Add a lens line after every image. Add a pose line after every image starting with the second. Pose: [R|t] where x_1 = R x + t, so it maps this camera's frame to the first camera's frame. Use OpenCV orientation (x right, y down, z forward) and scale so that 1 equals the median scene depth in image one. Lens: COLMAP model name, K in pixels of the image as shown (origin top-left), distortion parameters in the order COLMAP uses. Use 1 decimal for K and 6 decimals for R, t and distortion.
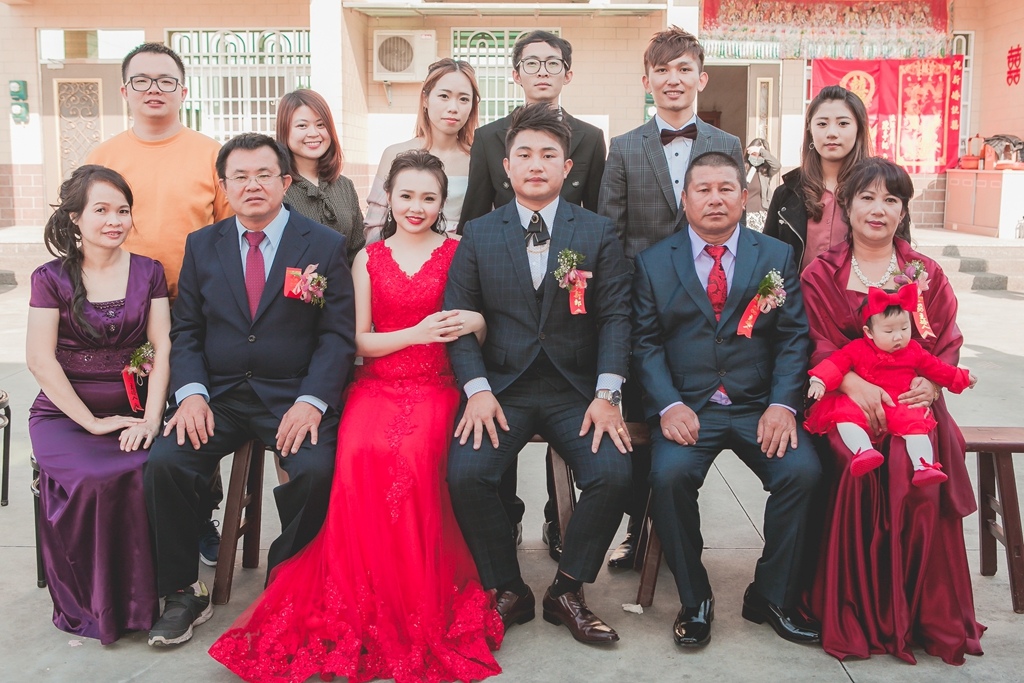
lens RADIAL K [[1104.4, 0, 496.0], [0, 1104.4, 324.0], [0, 0, 1]] dist [0.021023, 0.053335]
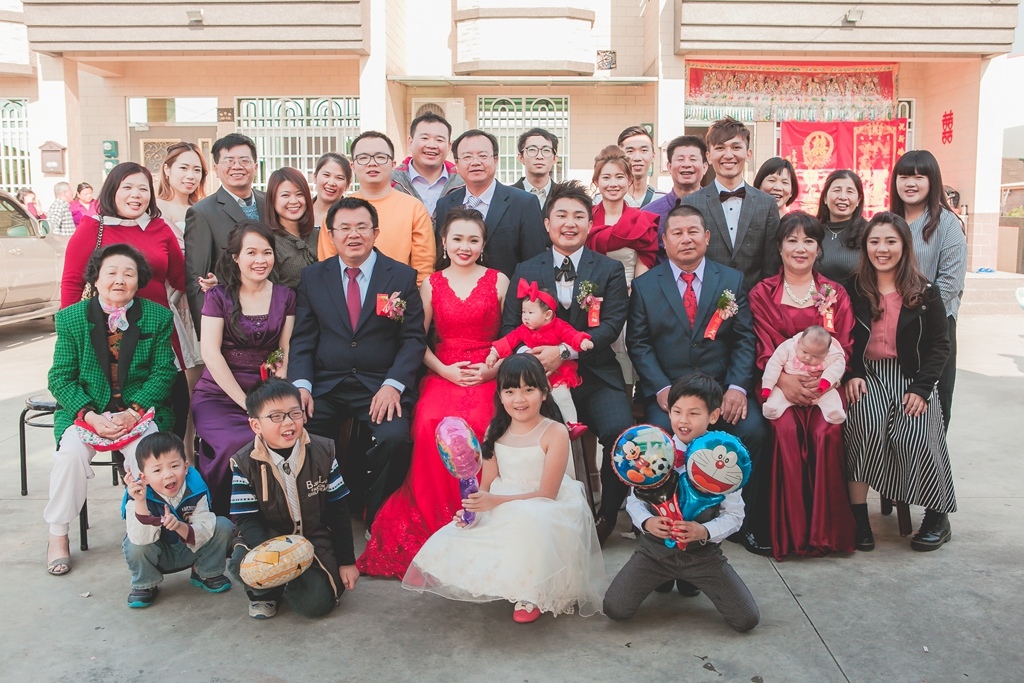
lens RADIAL K [[1046.6, 0, 512.0], [0, 1046.6, 341.5], [0, 0, 1]] dist [-0.001486, 0.106582]
pose [[0.999932, -0.004084, 0.010905, -0.016511], [0.004230, 0.999901, -0.013408, 0.010893], [-0.010850, 0.013453, 0.999851, -0.117546]]
